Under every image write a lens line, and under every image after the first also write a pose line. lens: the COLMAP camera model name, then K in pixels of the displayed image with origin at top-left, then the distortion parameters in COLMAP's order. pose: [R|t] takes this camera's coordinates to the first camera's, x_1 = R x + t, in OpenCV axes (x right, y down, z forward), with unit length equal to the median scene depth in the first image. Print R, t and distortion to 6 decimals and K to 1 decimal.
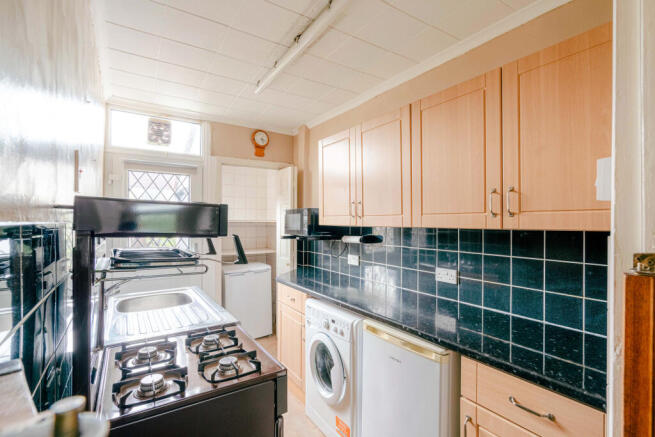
lens RADIAL K [[290.7, 0, 331.0], [0, 290.7, 215.7], [0, 0, 1]] dist [-0.016837, 0.009488]
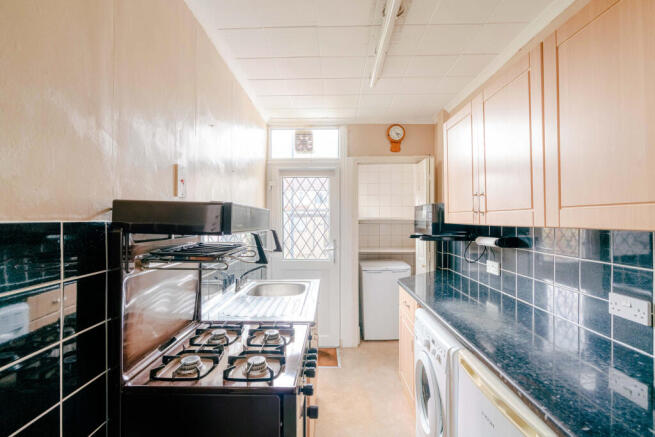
lens RADIAL K [[290.7, 0, 331.0], [0, 290.7, 215.7], [0, 0, 1]] dist [-0.016837, 0.009488]
pose [[0.838457, -0.010985, -0.544857, 0.123490], [0.014975, 0.999884, 0.002885, 0.002102], [0.544762, -0.010578, 0.838524, 0.095486]]
